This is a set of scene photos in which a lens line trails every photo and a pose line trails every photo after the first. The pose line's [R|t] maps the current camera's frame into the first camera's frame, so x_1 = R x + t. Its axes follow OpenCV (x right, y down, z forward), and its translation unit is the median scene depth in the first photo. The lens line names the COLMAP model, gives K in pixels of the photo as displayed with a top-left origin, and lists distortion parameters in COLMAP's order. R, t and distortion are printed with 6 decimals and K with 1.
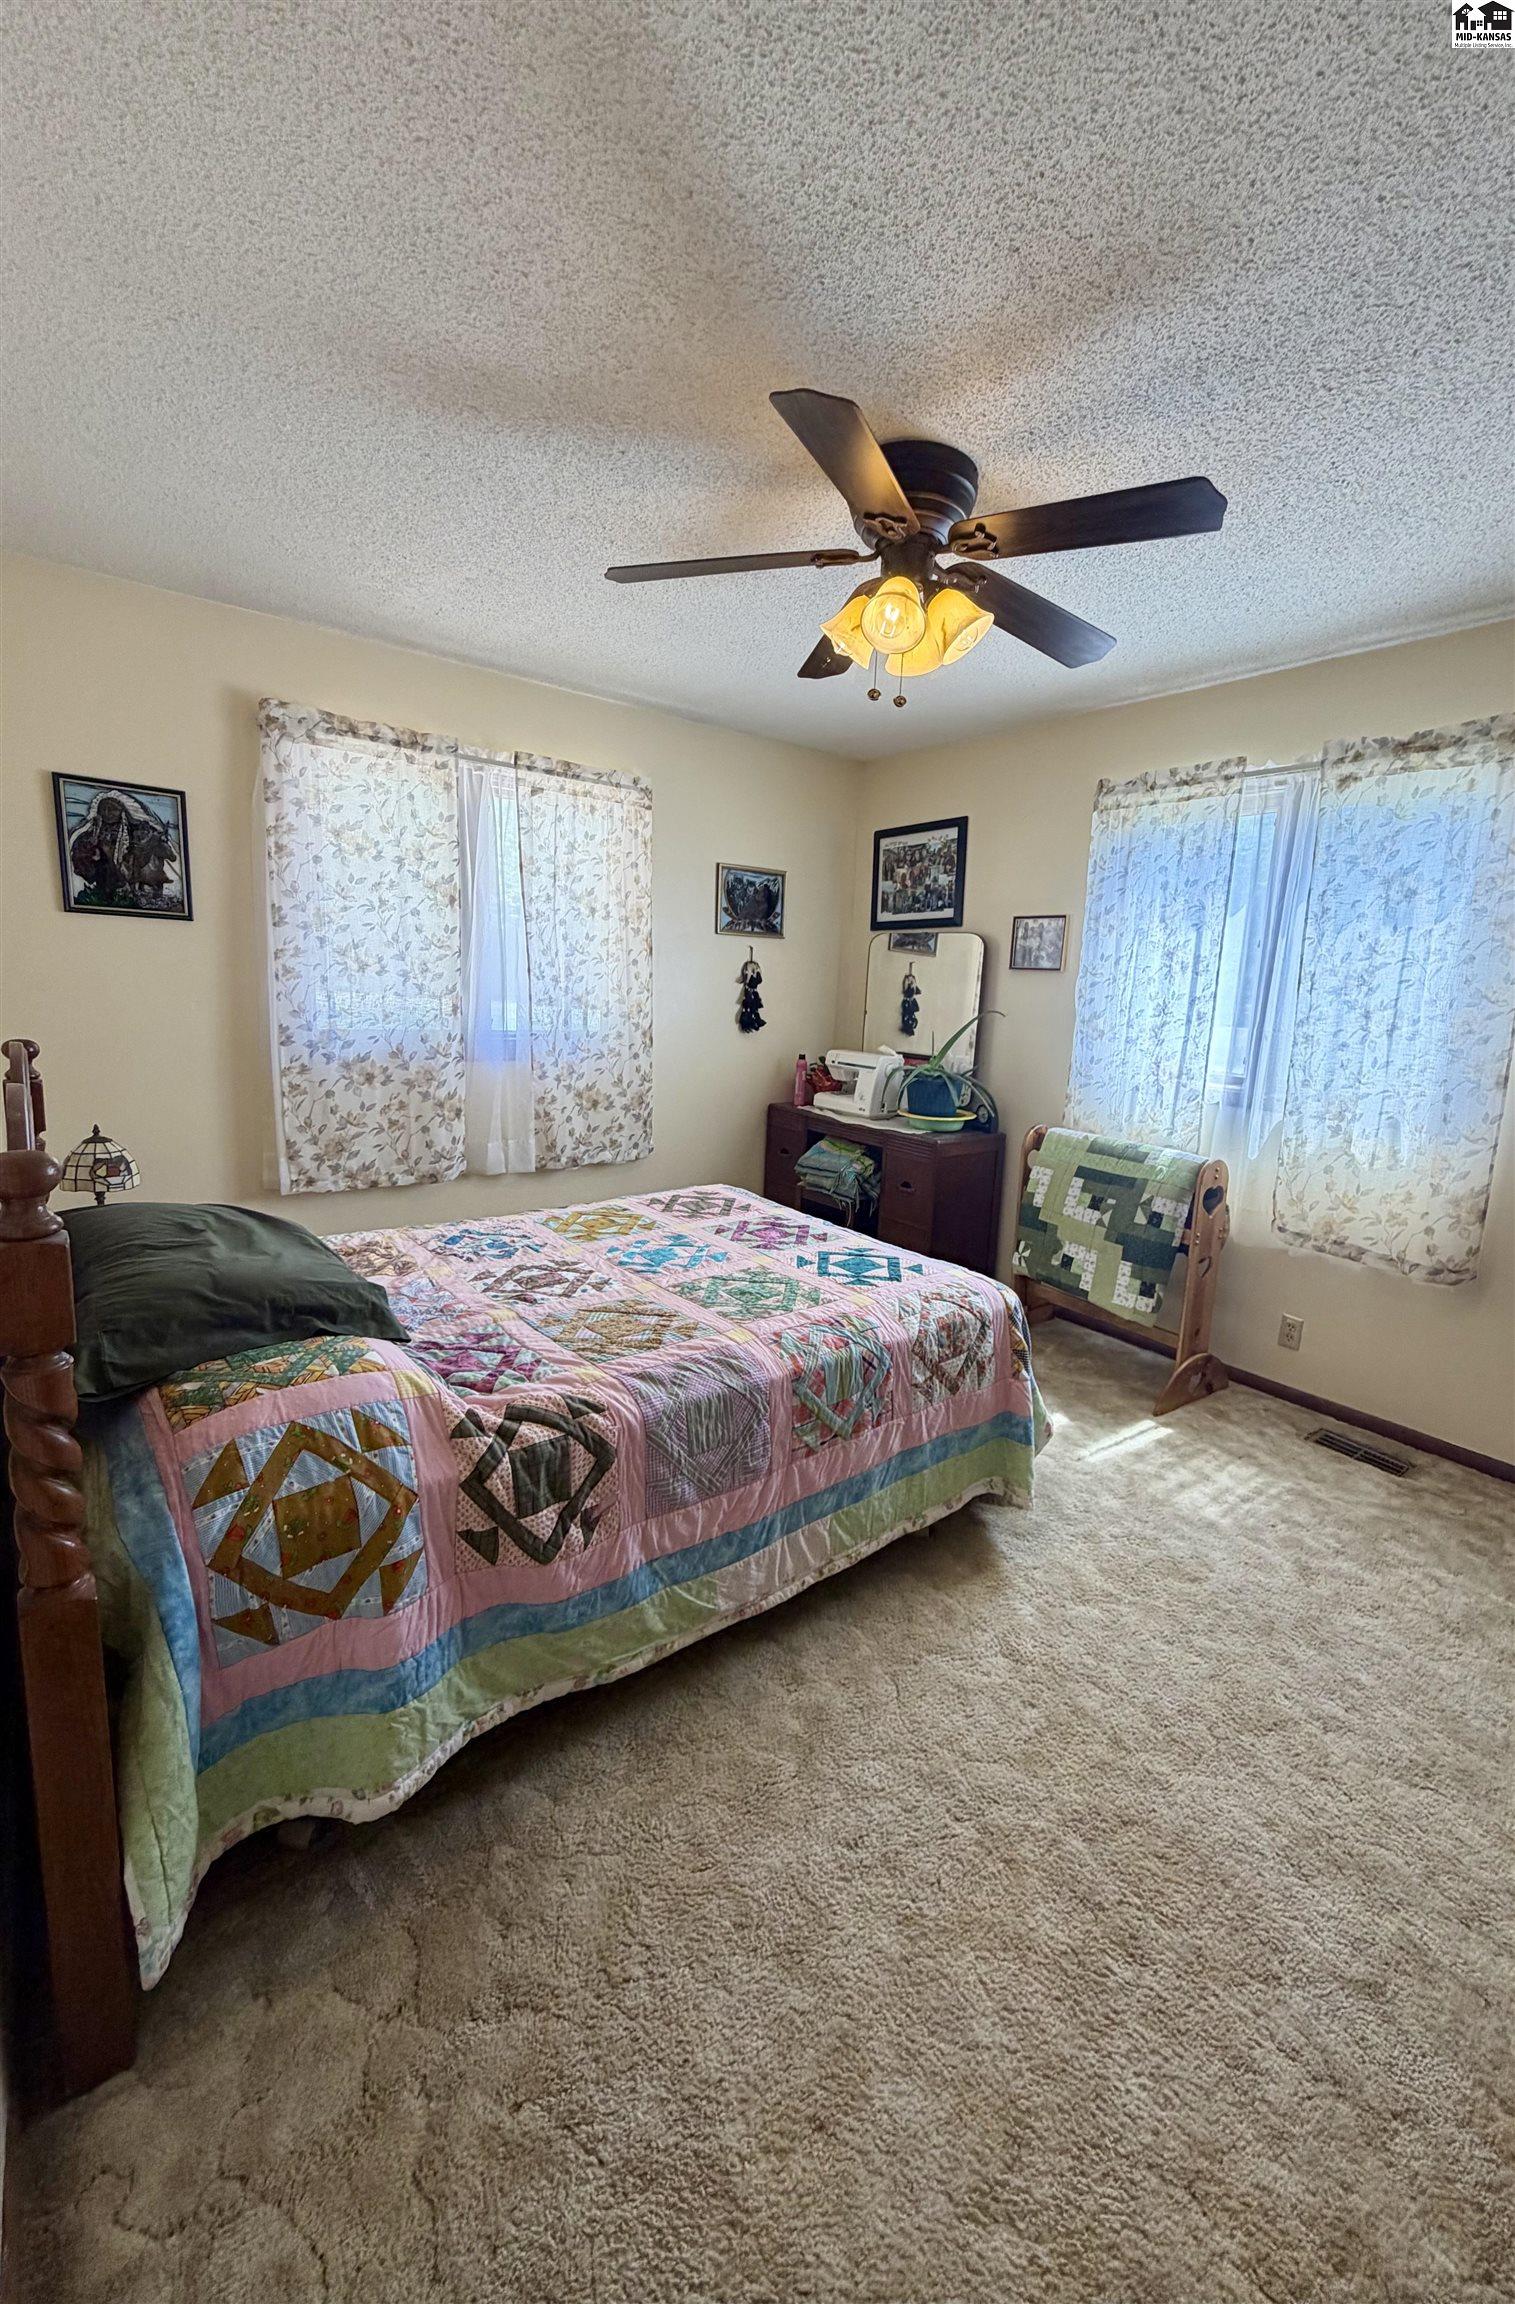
lens RADIAL K [[920.4, 0, 821.4], [0, 920.4, 1150.6], [0, 0, 1]] dist [-0.000309, 0.000087]
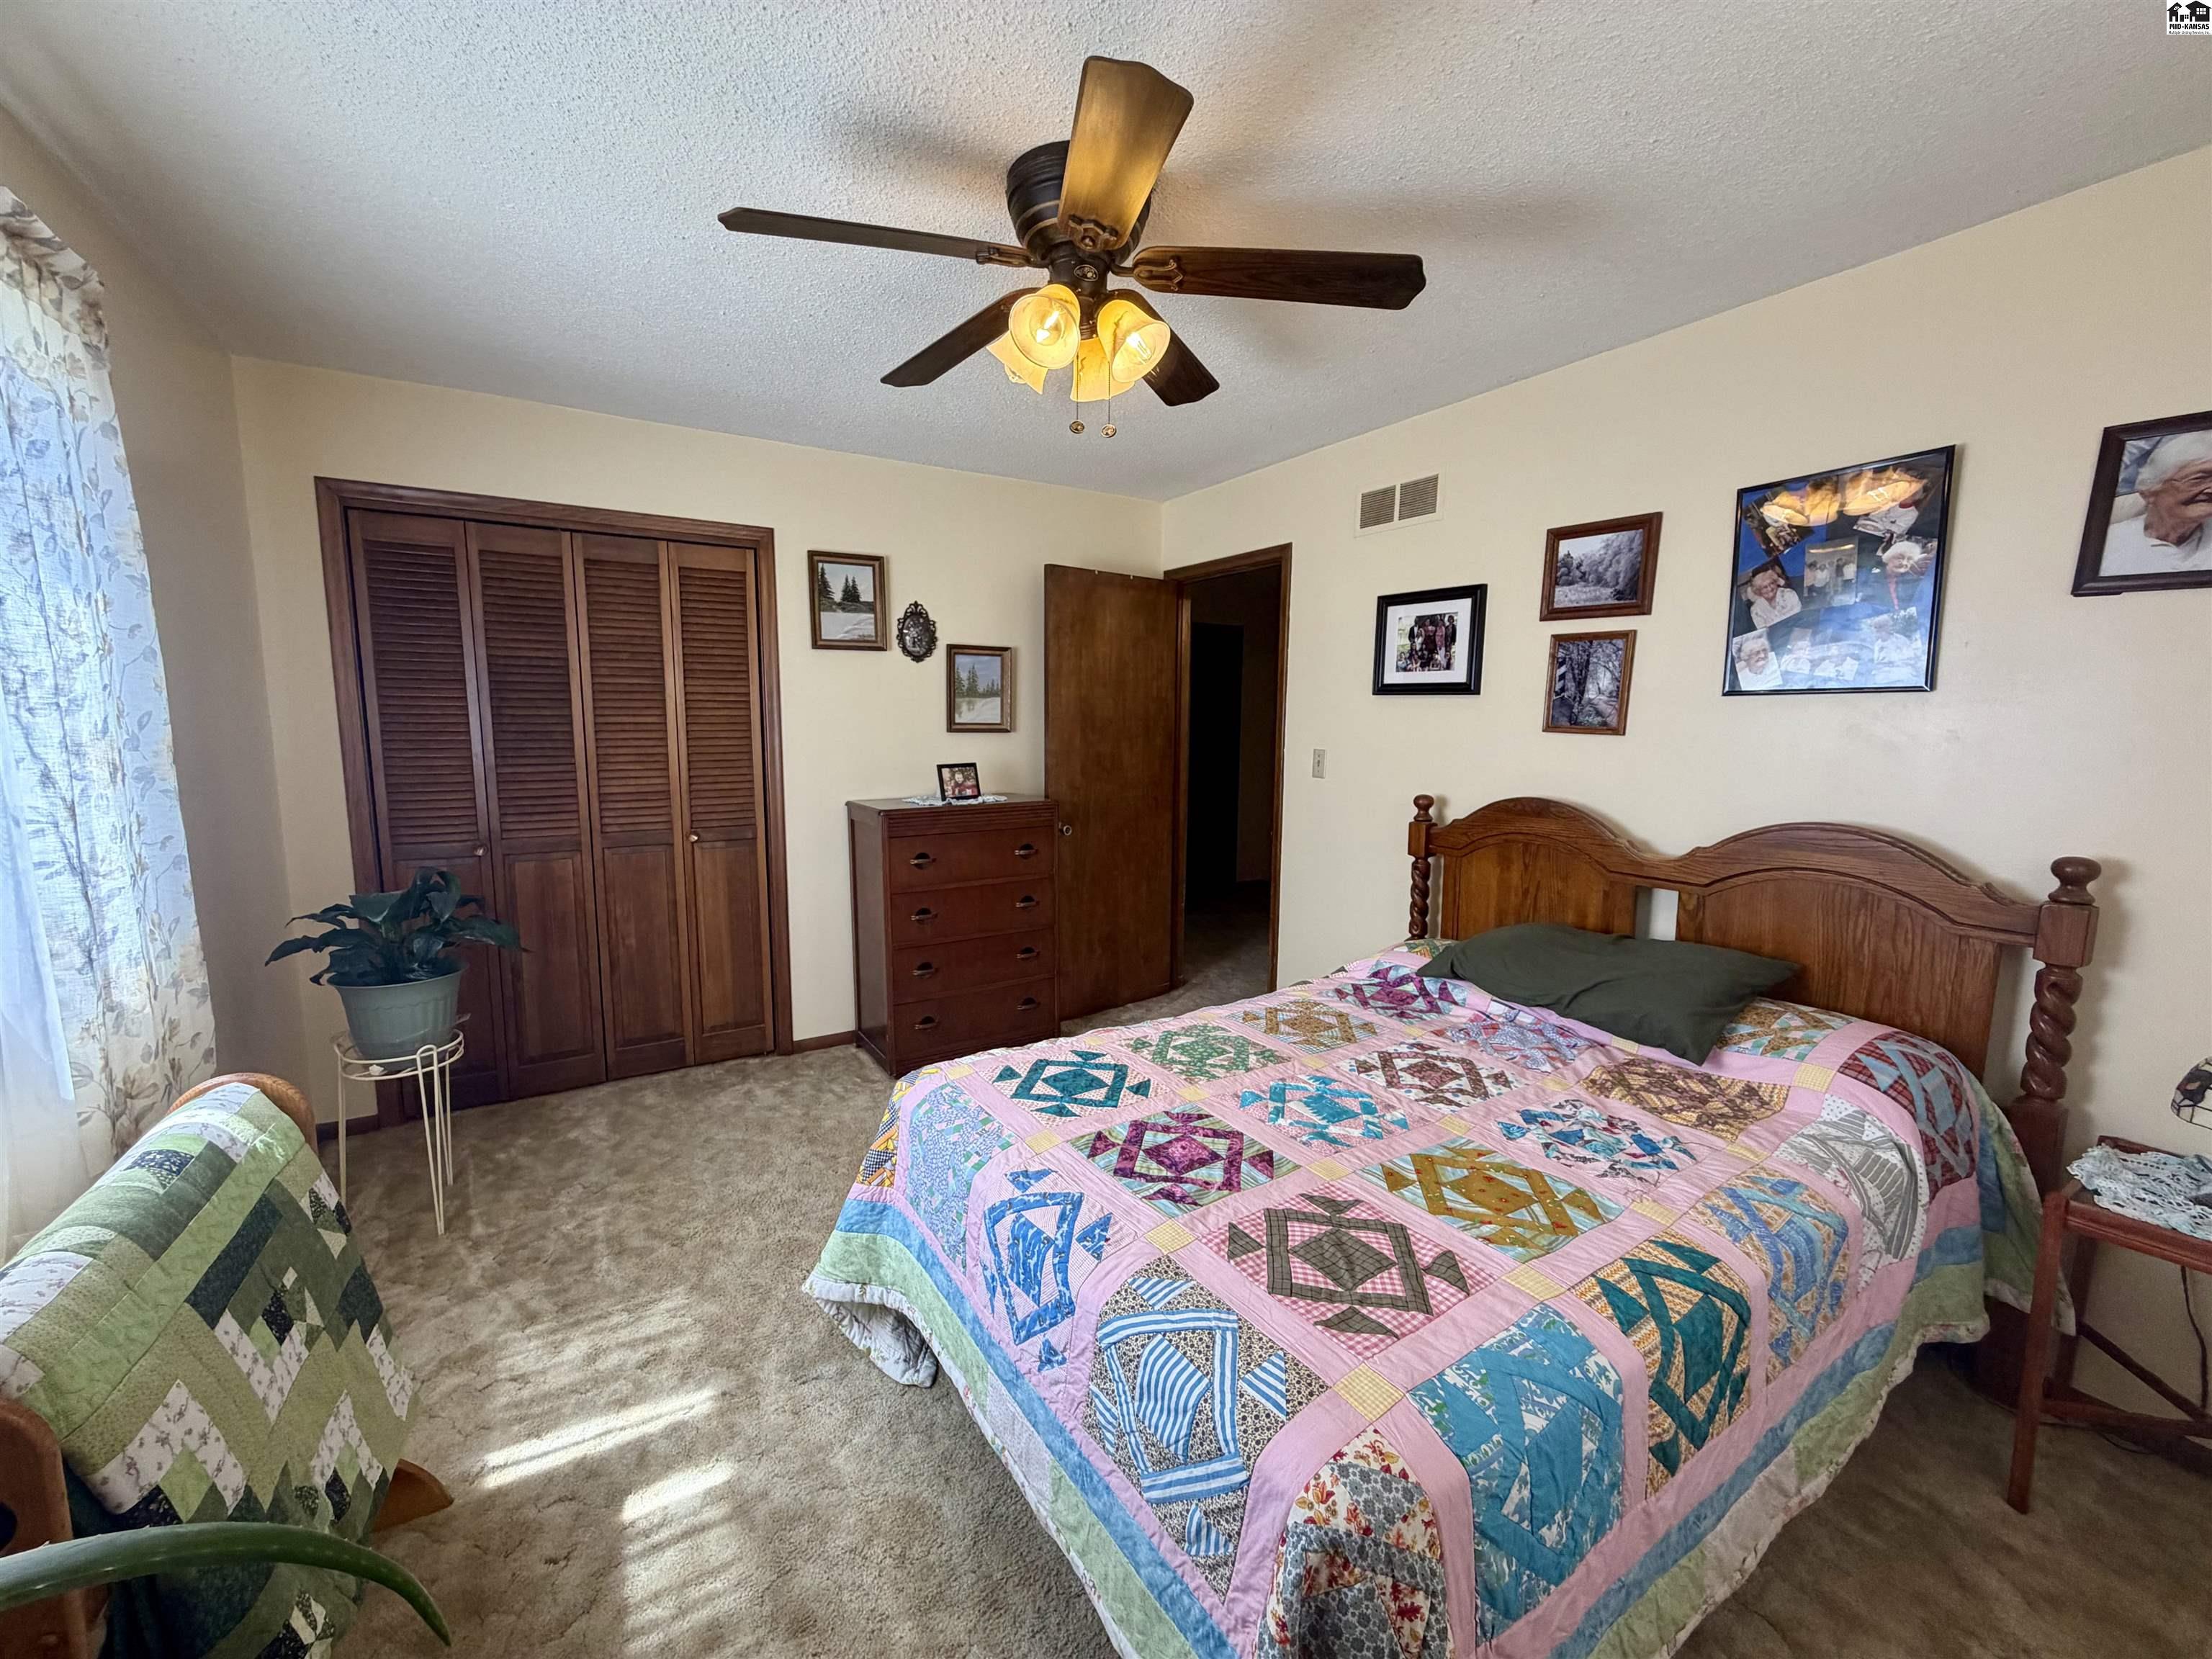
lens RADIAL K [[882.9, 0, 1098.5], [0, 882.9, 828.9], [0, 0, 1]] dist [-0.000197, 0.000522]
pose [[-0.987702, -0.072411, 0.138572, -0.059315], [-0.026324, 0.950654, 0.309134, -0.268394], [-0.154119, 0.301684, -0.940869, 1.360246]]
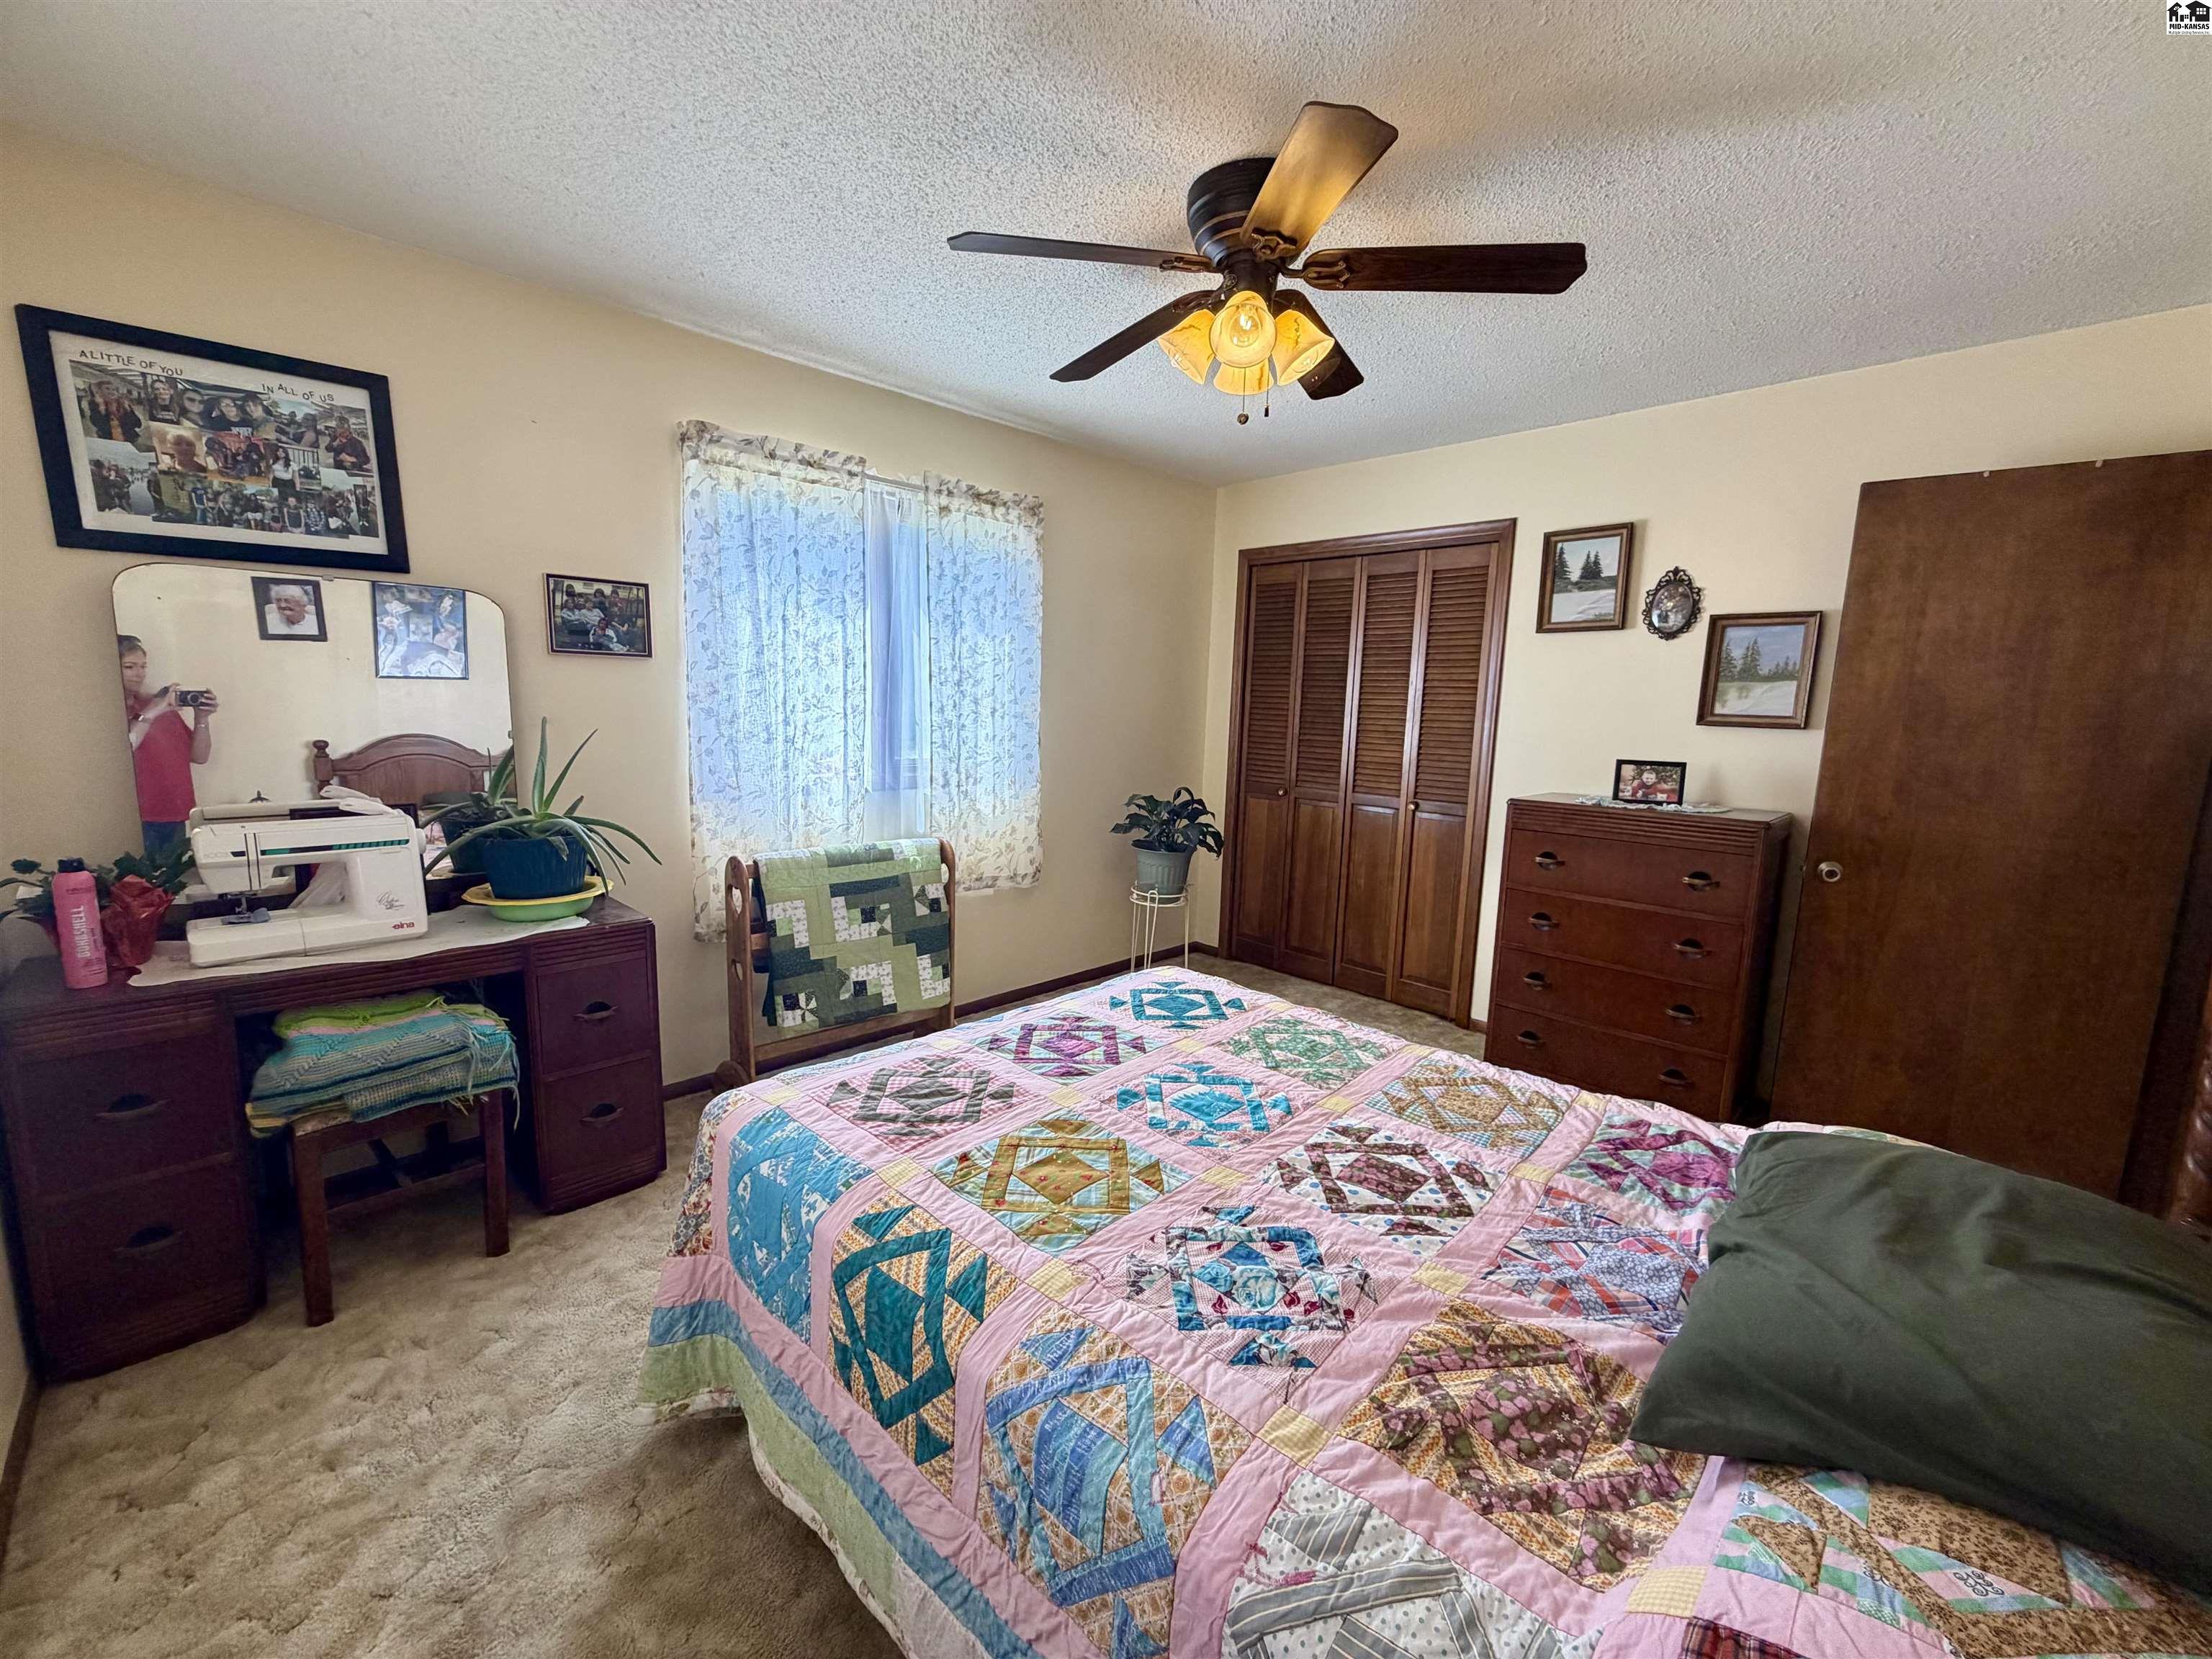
lens RADIAL K [[882.9, 0, 1098.5], [0, 882.9, 828.9], [0, 0, 1]] dist [-0.000197, 0.000522]
pose [[-0.083036, -0.195482, 0.977186, -0.645626], [0.148987, 0.967116, 0.206128, -0.197514], [-0.985347, 0.162704, -0.051181, 0.895438]]
